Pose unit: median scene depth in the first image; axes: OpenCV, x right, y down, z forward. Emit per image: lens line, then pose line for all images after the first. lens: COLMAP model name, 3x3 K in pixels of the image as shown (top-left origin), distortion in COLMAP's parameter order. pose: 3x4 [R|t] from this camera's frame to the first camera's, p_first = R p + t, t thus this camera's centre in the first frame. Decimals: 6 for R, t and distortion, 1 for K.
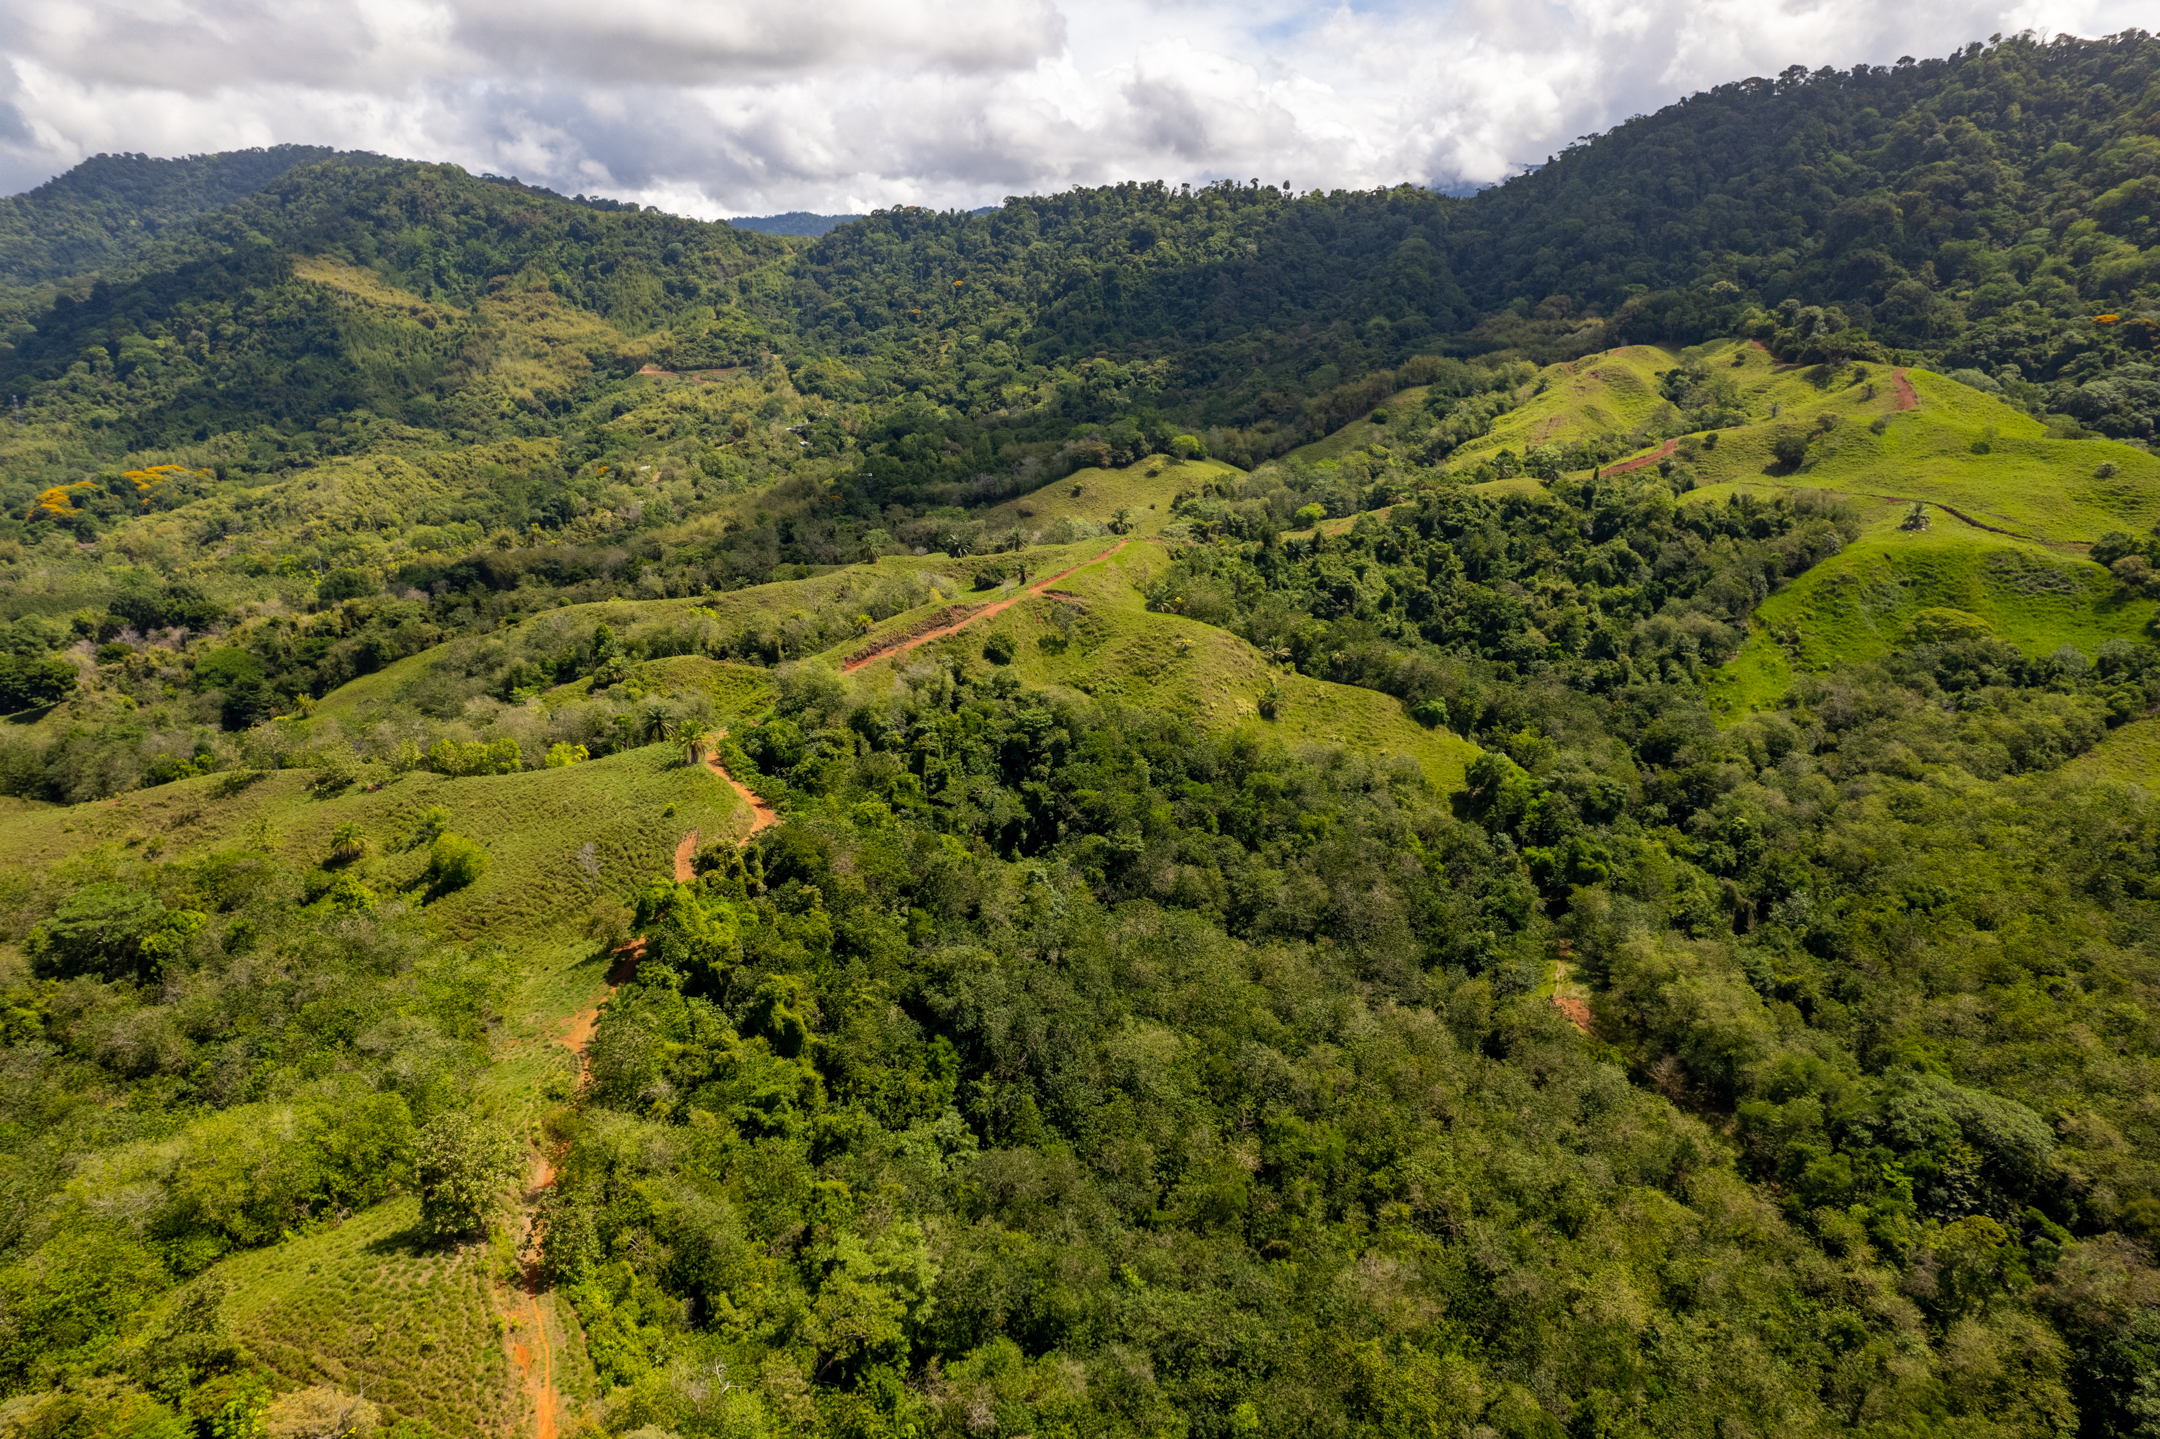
lens RADIAL K [[1370.3, 0, 1069.6], [0, 1370.3, 721.1], [0, 0, 1]] dist [-0.071012, 0.066793]
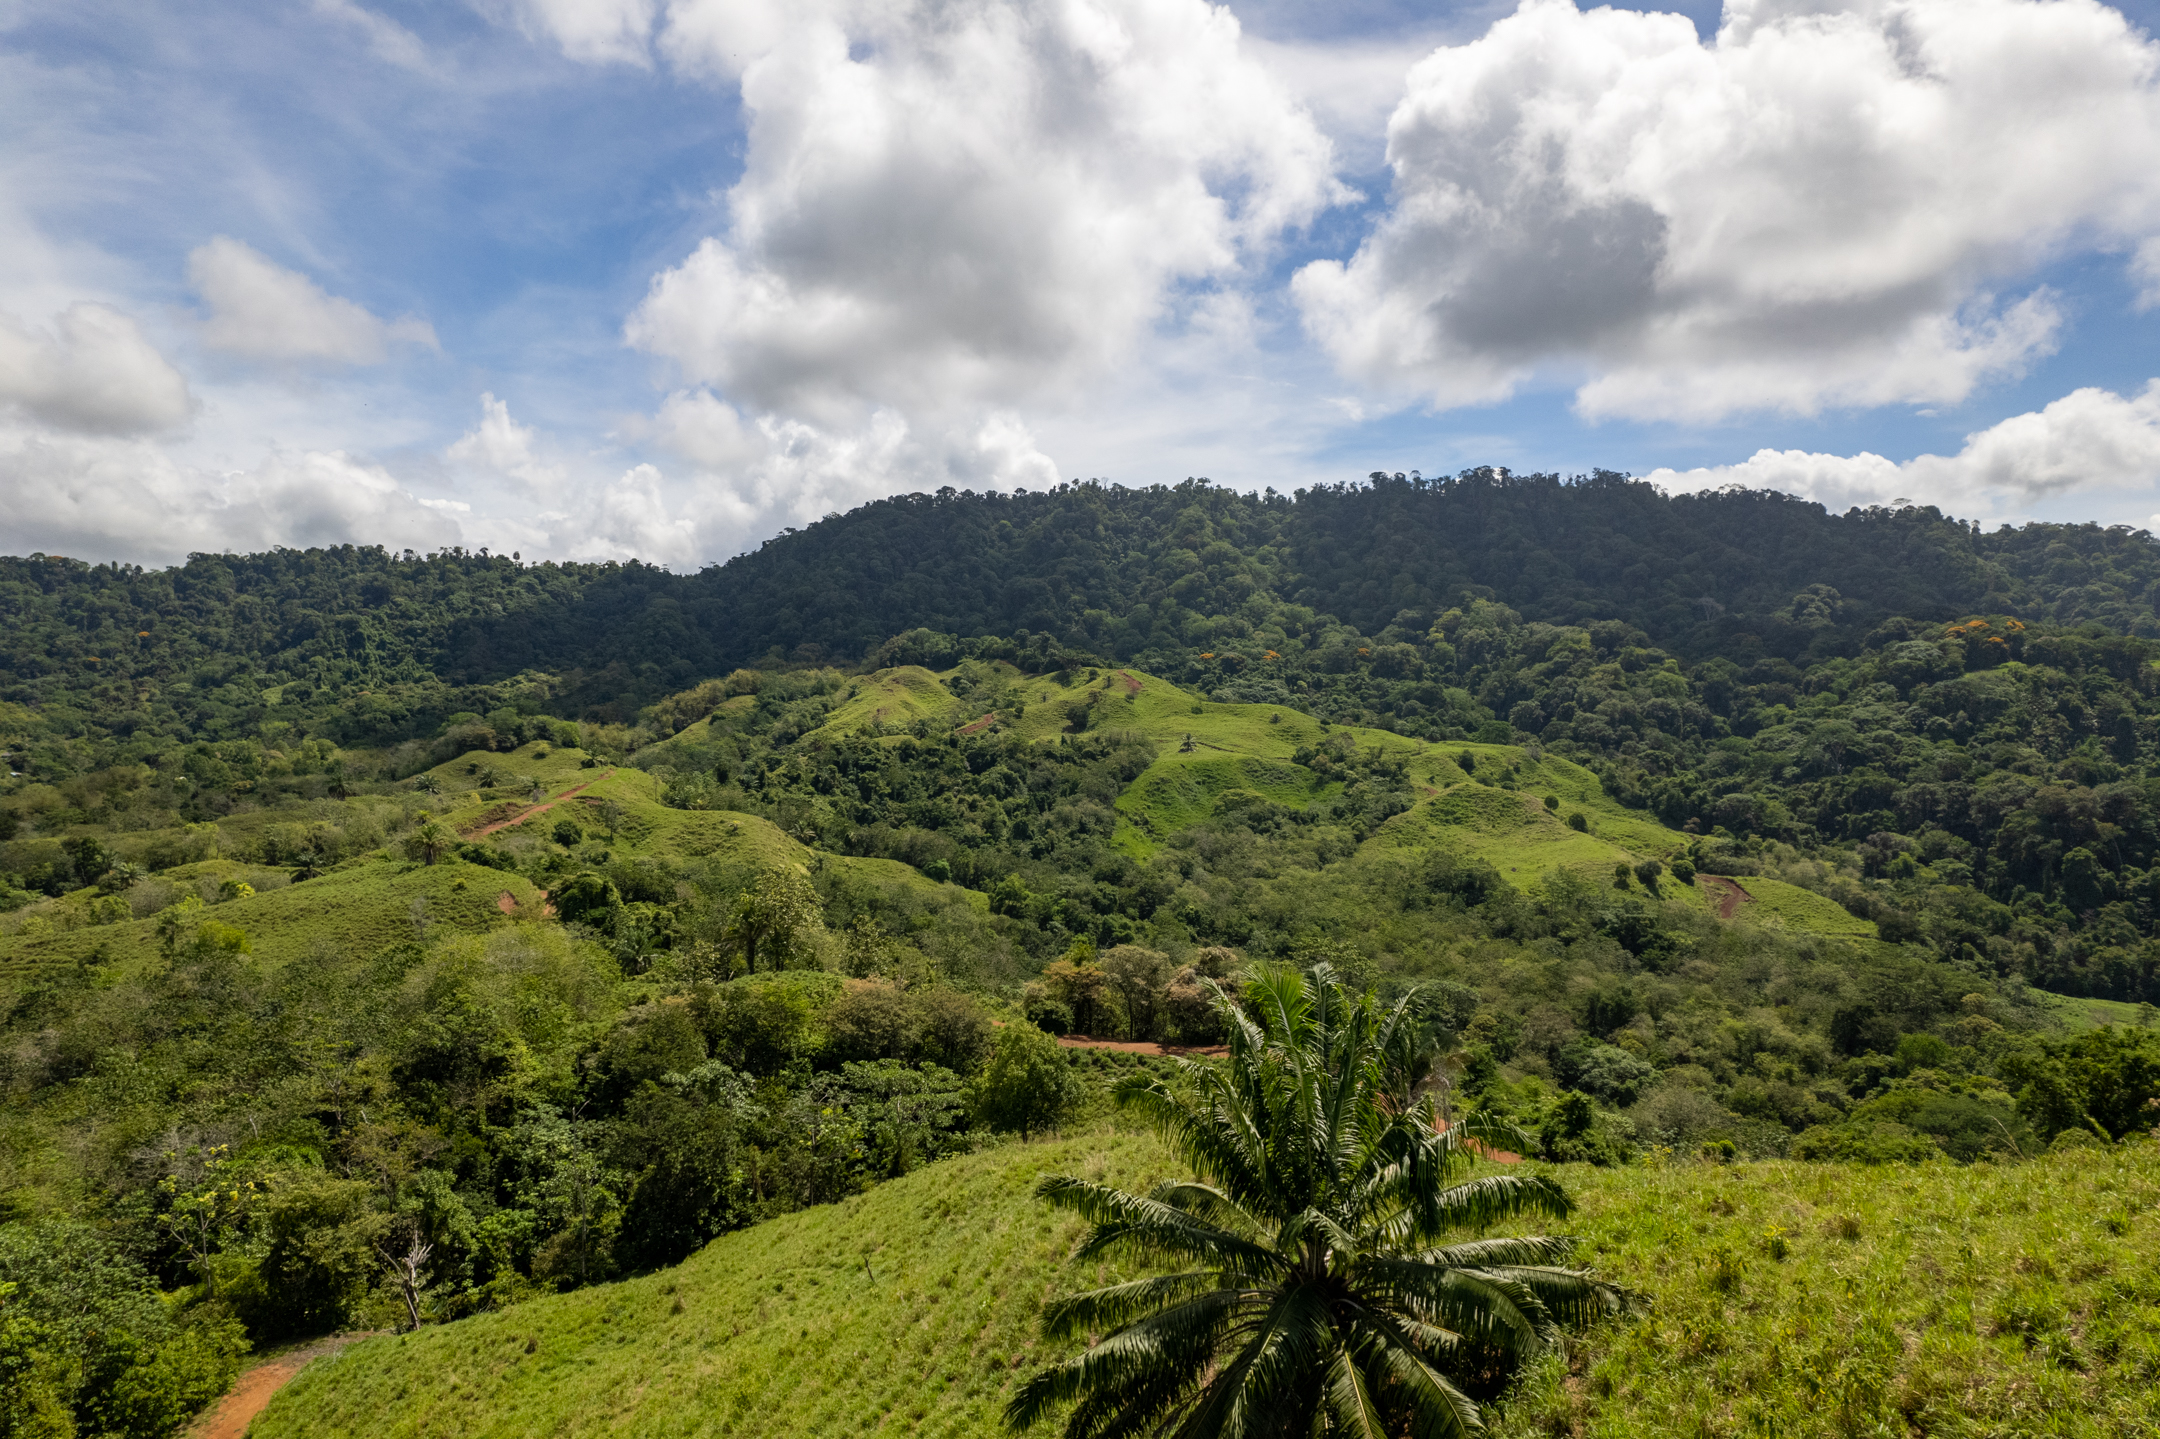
lens RADIAL K [[1370.3, 0, 1063.1], [0, 1370.3, 717.8], [0, 0, 1]] dist [-0.071012, 0.066793]
pose [[0.827025, 0.004402, 0.562148, -0.166711], [0.159088, 0.957260, -0.241544, 0.089691], [-0.539186, 0.289194, 0.790978, -0.028784]]
